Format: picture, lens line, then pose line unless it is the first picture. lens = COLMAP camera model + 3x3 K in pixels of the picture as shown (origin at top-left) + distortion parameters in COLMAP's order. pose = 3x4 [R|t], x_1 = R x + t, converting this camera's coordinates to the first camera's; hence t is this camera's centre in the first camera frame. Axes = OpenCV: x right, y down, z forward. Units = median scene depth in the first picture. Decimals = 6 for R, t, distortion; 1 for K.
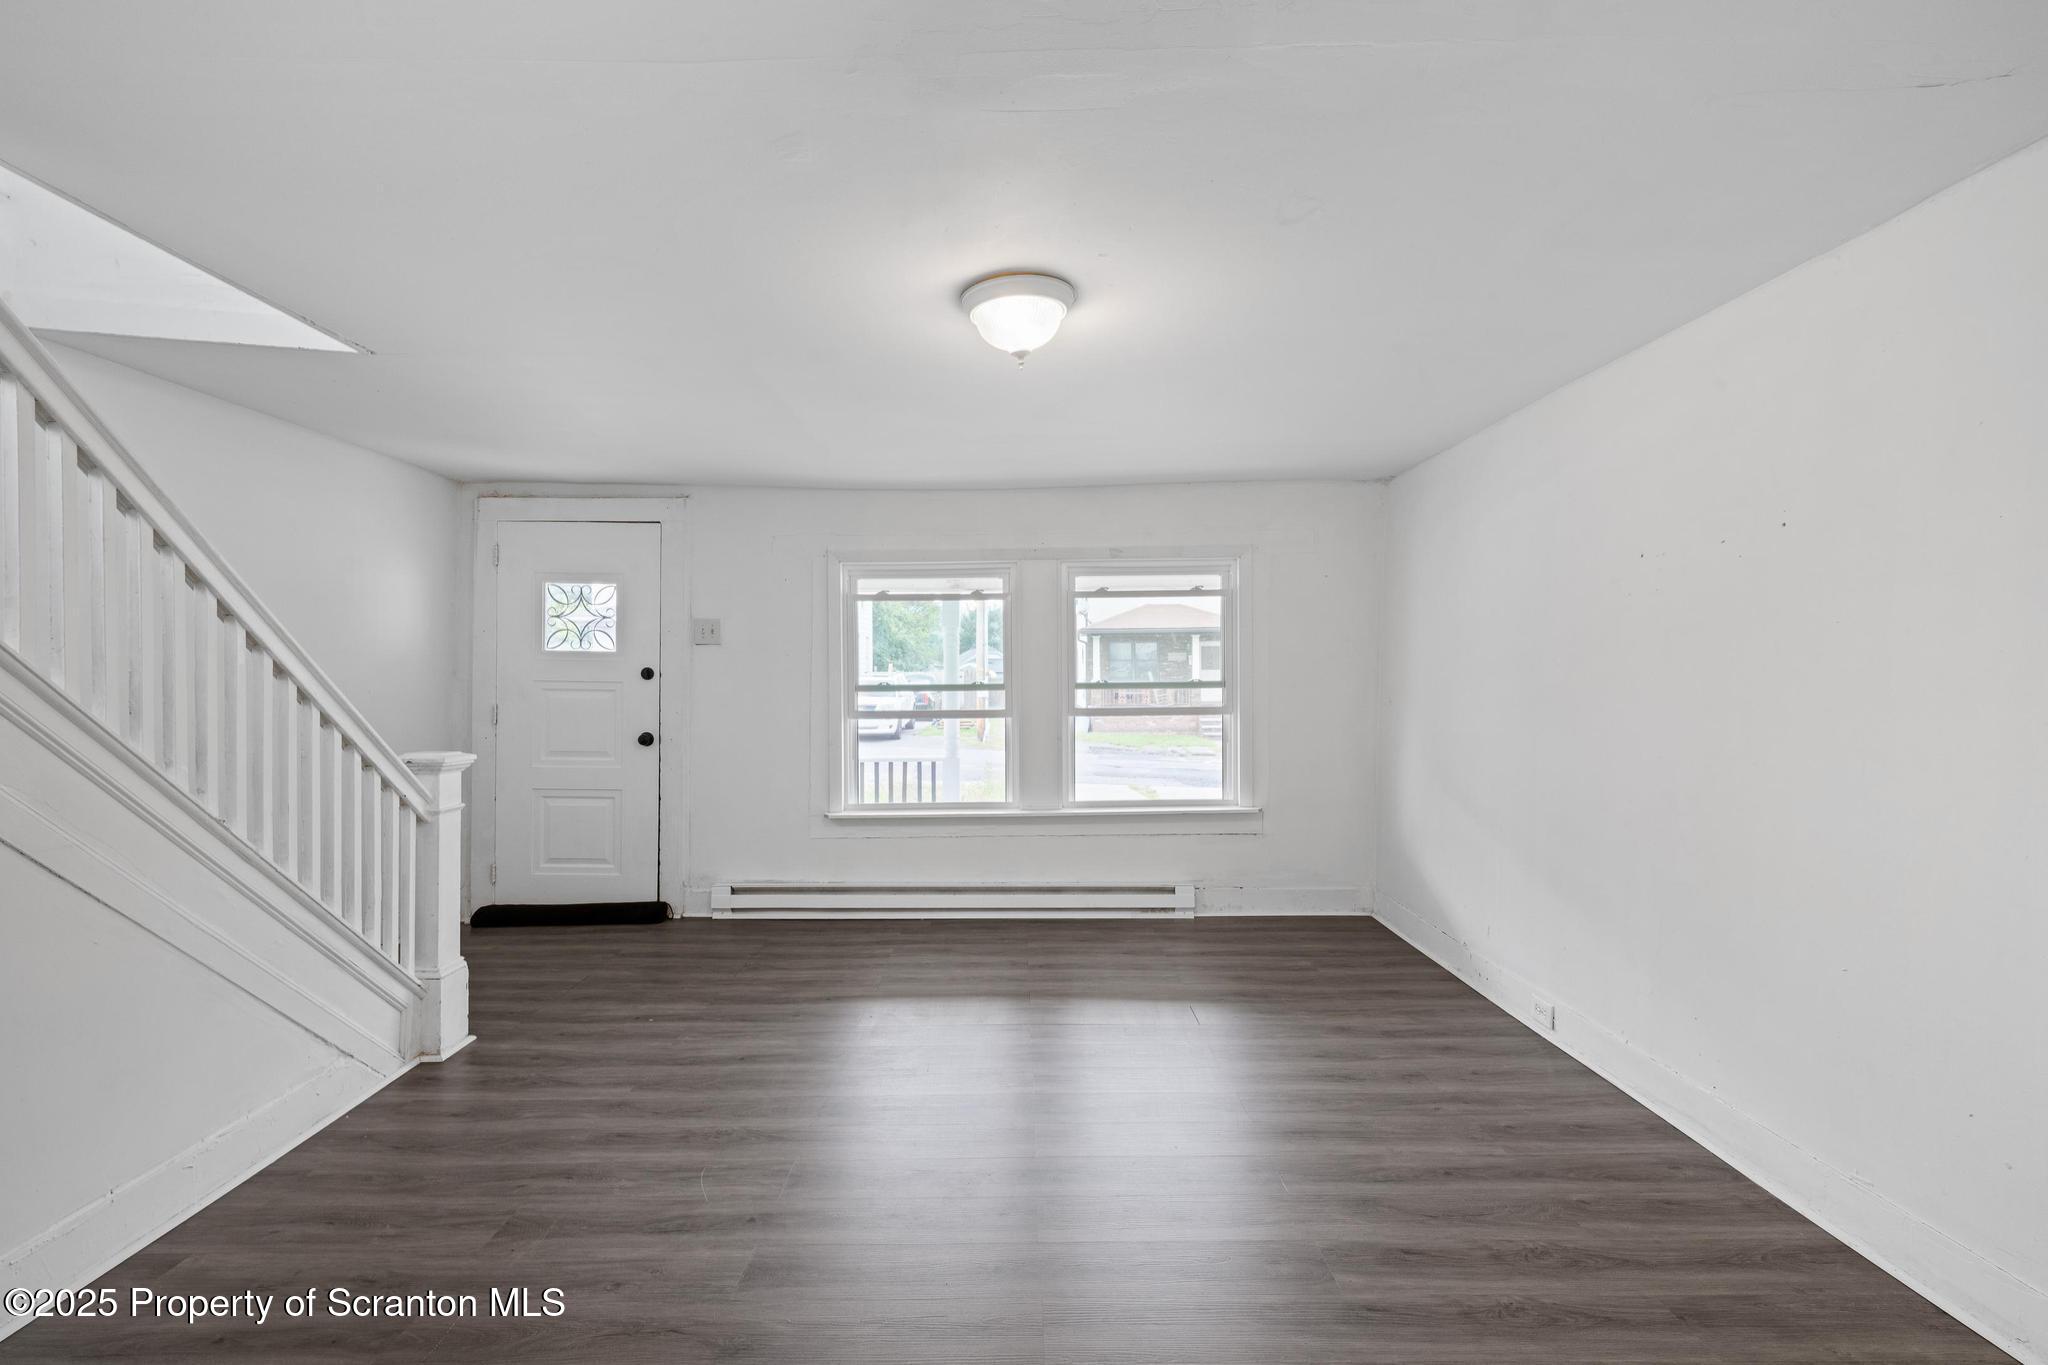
lens RADIAL K [[906.4, 0, 1017.4], [0, 906.4, 671.2], [0, 0, 1]] dist [0.000651, -0.000023]
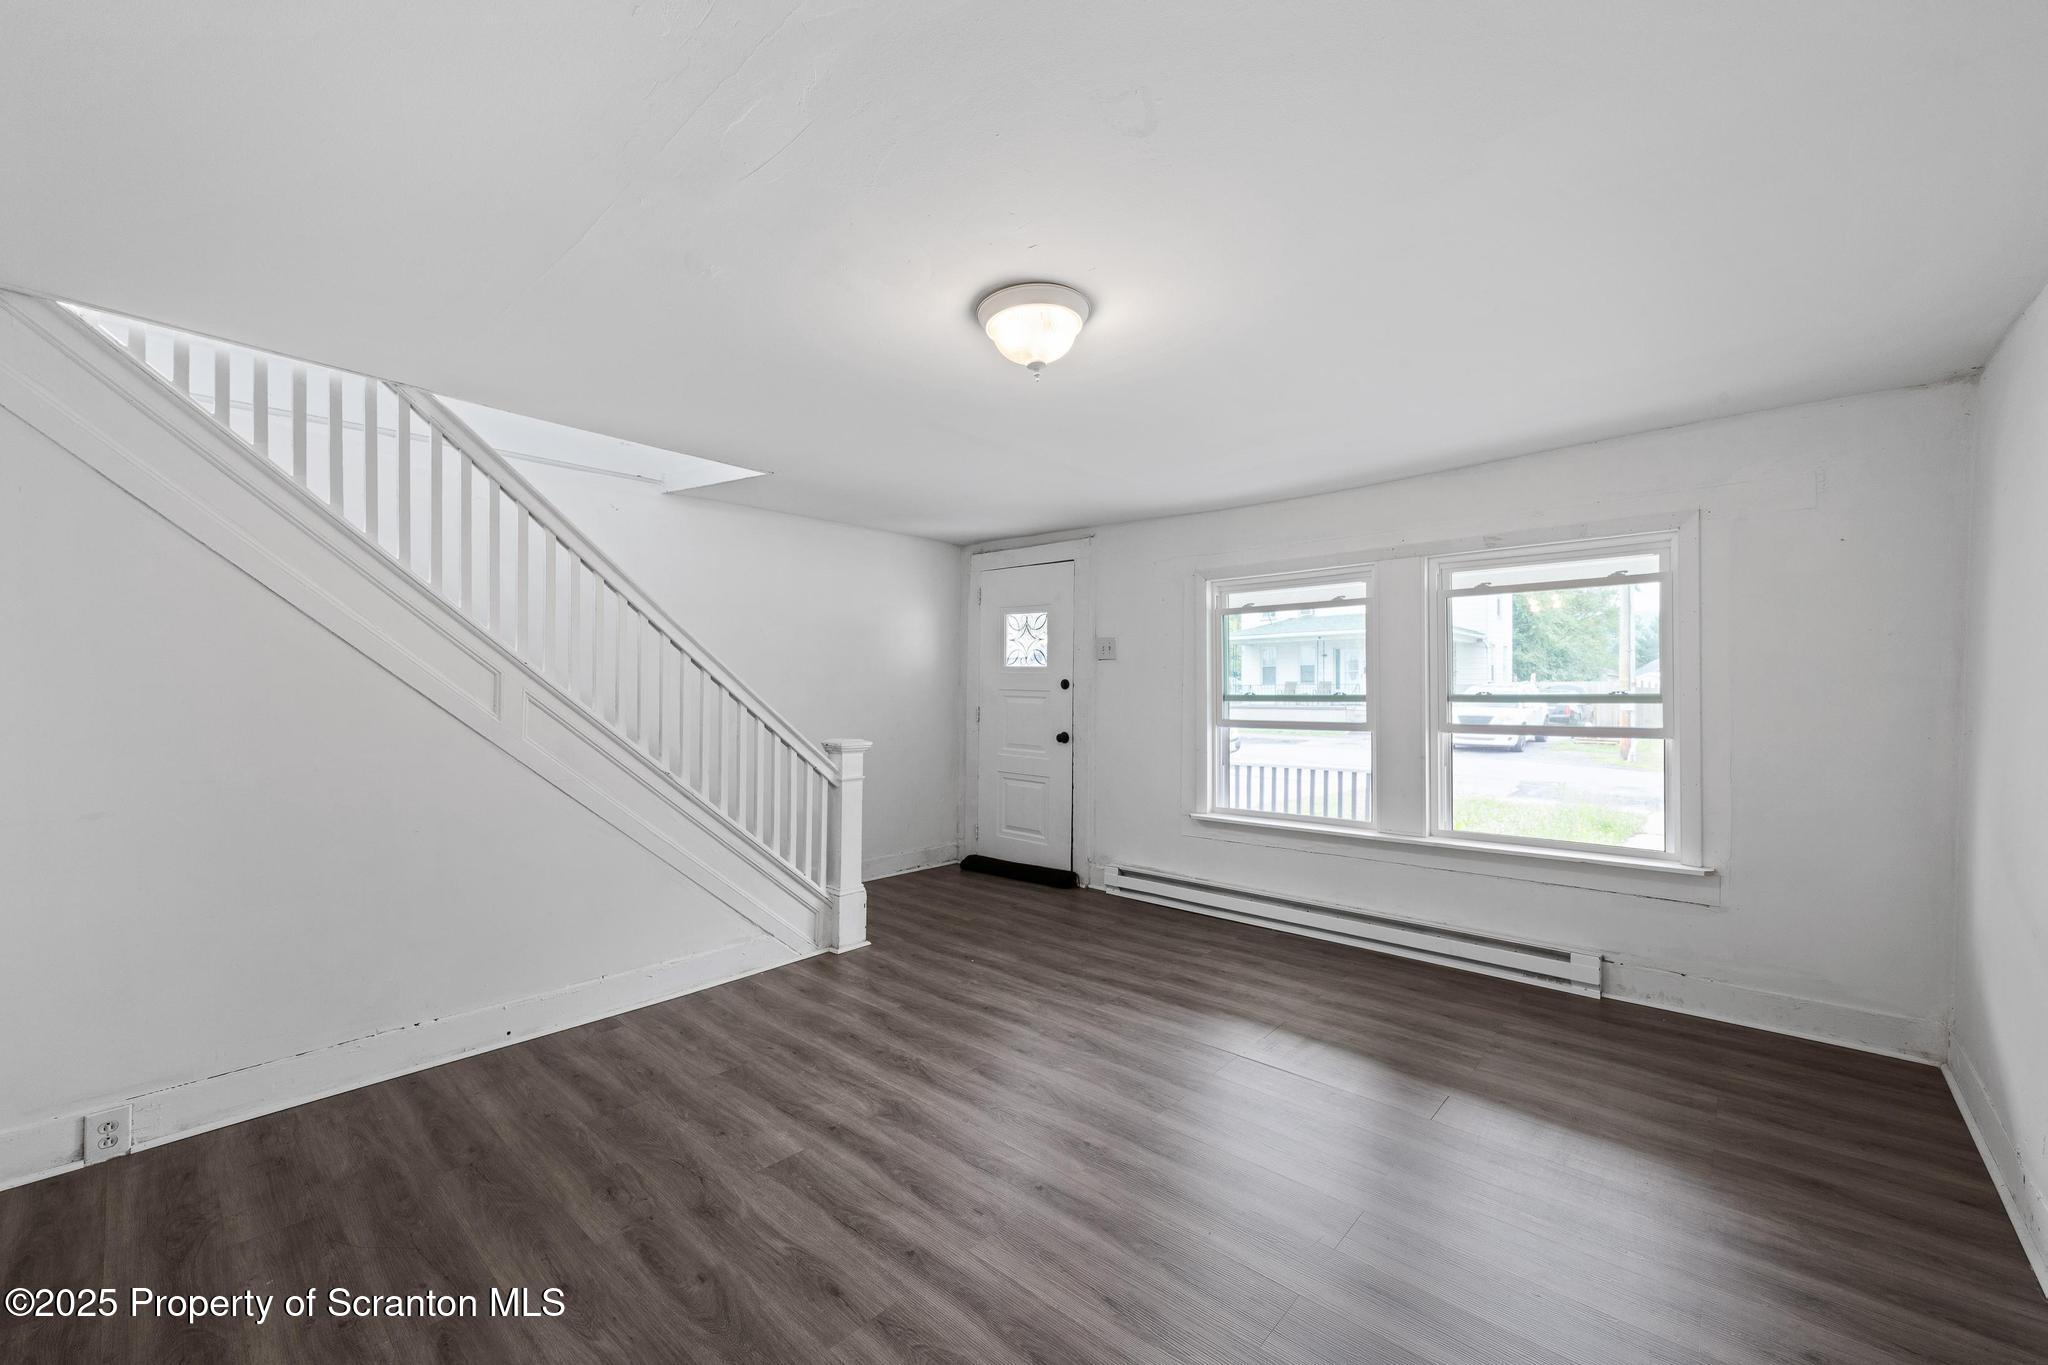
lens RADIAL K [[802.7, 0, 1042.1], [0, 802.7, 680.9], [0, 0, 1]] dist [0.001355, 0.000073]
pose [[0.752104, -0.001981, -0.659041, 0.344389], [0.001541, 0.999998, -0.001247, -0.000366], [0.659042, -0.000077, 0.752106, 0.196430]]
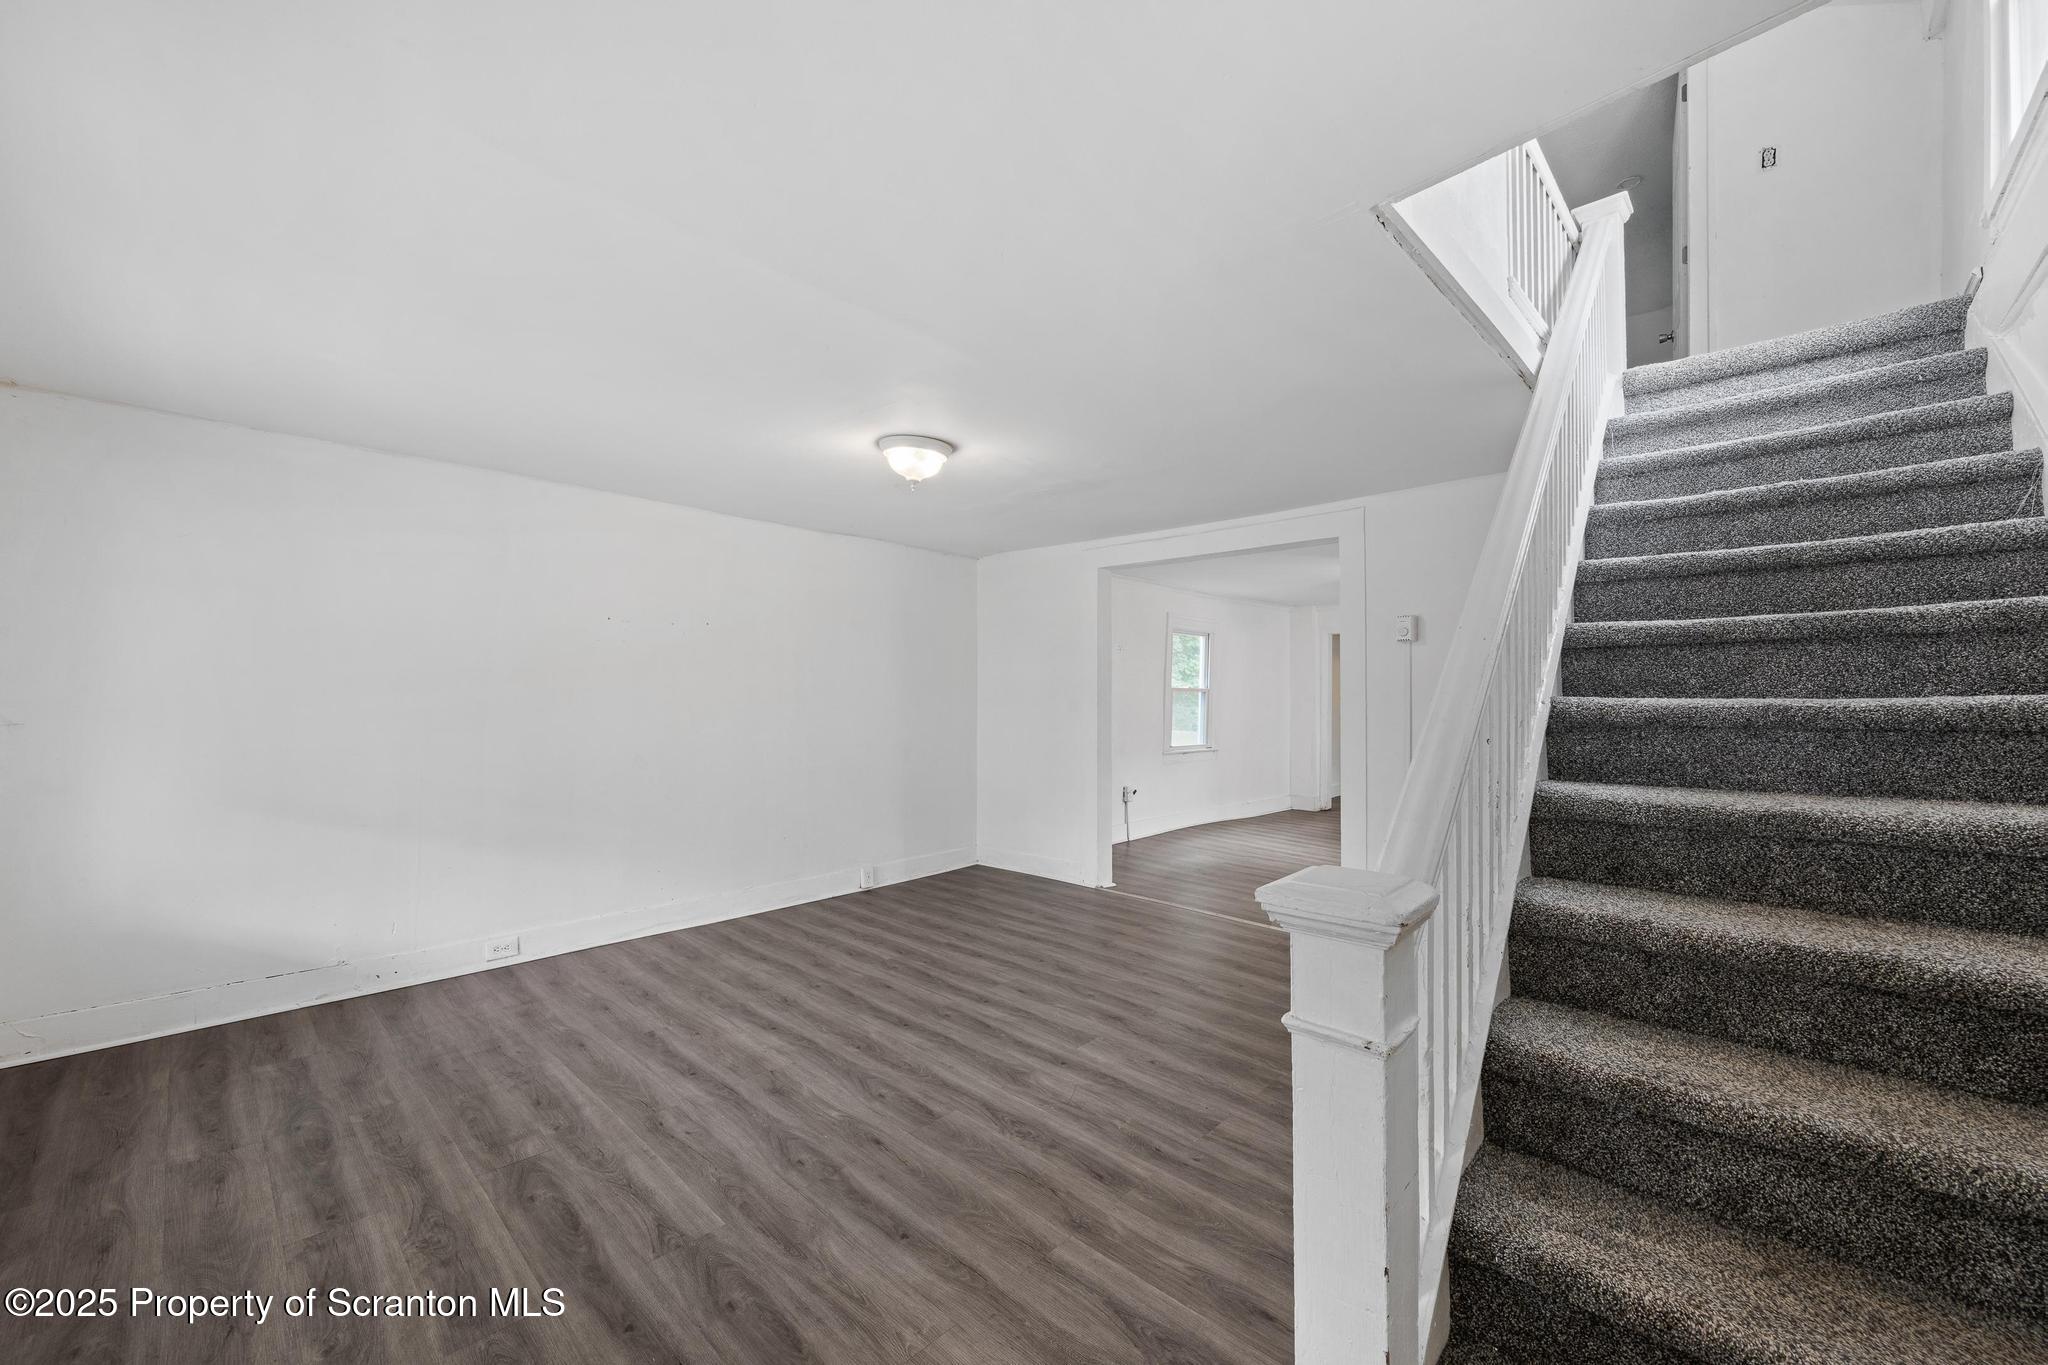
lens RADIAL K [[813.2, 0, 1035.2], [0, 813.2, 683.8], [0, 0, 1]] dist [0.000312, 0.000248]
pose [[-0.733206, 0.007650, 0.679963, -0.621680], [-0.007907, 0.999773, -0.019774, 0.009625], [-0.679960, -0.019875, -0.732980, 1.076372]]
